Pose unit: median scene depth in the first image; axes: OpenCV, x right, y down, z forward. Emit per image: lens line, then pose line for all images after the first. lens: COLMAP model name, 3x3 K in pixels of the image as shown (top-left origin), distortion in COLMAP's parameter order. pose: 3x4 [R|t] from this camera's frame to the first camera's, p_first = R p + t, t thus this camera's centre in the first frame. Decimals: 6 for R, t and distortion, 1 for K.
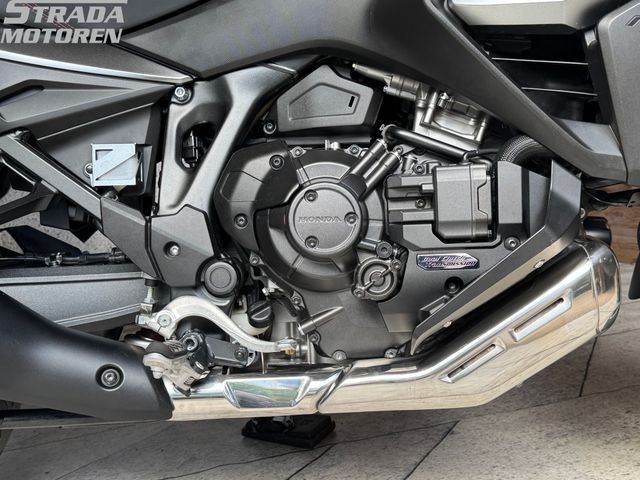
lens RADIAL K [[804.4, 0, 320.4], [0, 804.4, 235.3], [0, 0, 1]] dist [0.079500, 0.000000]
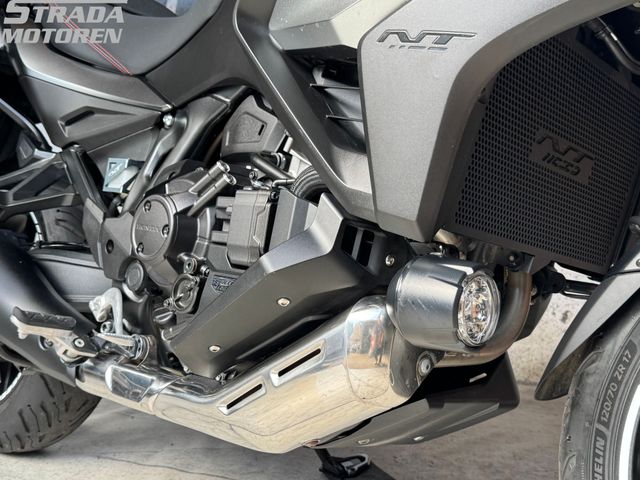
lens RADIAL K [[804.4, 0, 318.5], [0, 804.4, 242.1], [0, 0, 1]] dist [0.079500, 0.000000]
pose [[0.734215, 0.119677, -0.668286, 0.803400], [-0.178554, 0.983727, -0.020003, -0.018278], [0.655017, 0.134011, 0.743635, 0.306838]]
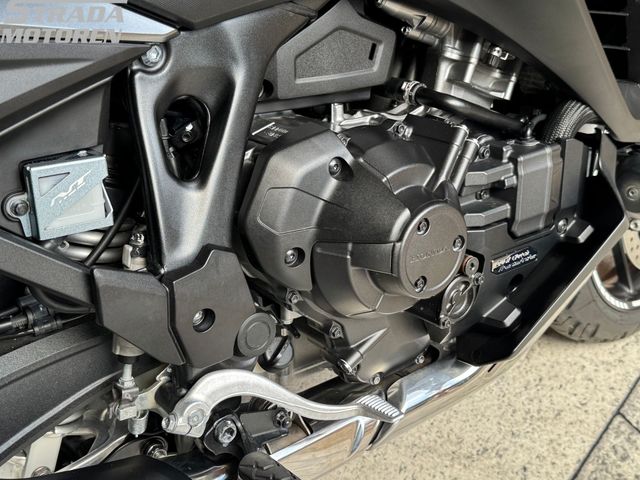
lens RADIAL K [[804.4, 0, 318.1], [0, 804.4, 241.1], [0, 0, 1]] dist [0.079500, 0.000000]
pose [[0.754445, -0.223721, 0.617058, -0.484798], [-0.009271, 0.936392, 0.350834, -0.262588], [-0.656297, -0.270406, 0.704382, 0.483275]]
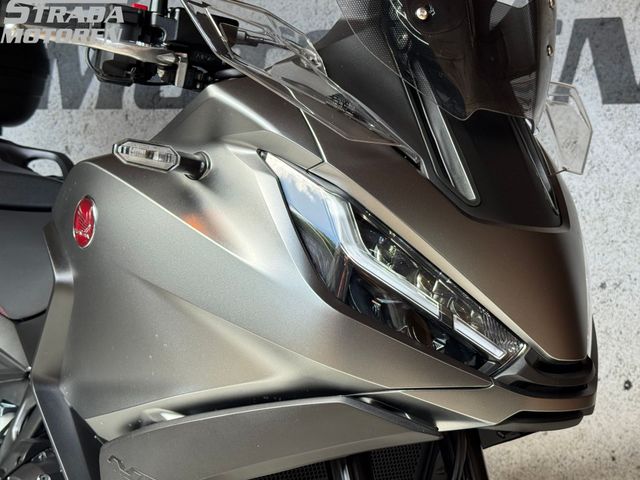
lens RADIAL K [[958.5, 0, 326.1], [0, 958.5, 241.9], [0, 0, 1]] dist [0.124844, 0.000000]
pose [[0.661625, 0.153354, -0.733985, 1.252273], [-0.135834, 0.987180, 0.083811, -0.592426], [0.737429, 0.044249, 0.673974, 0.302837]]
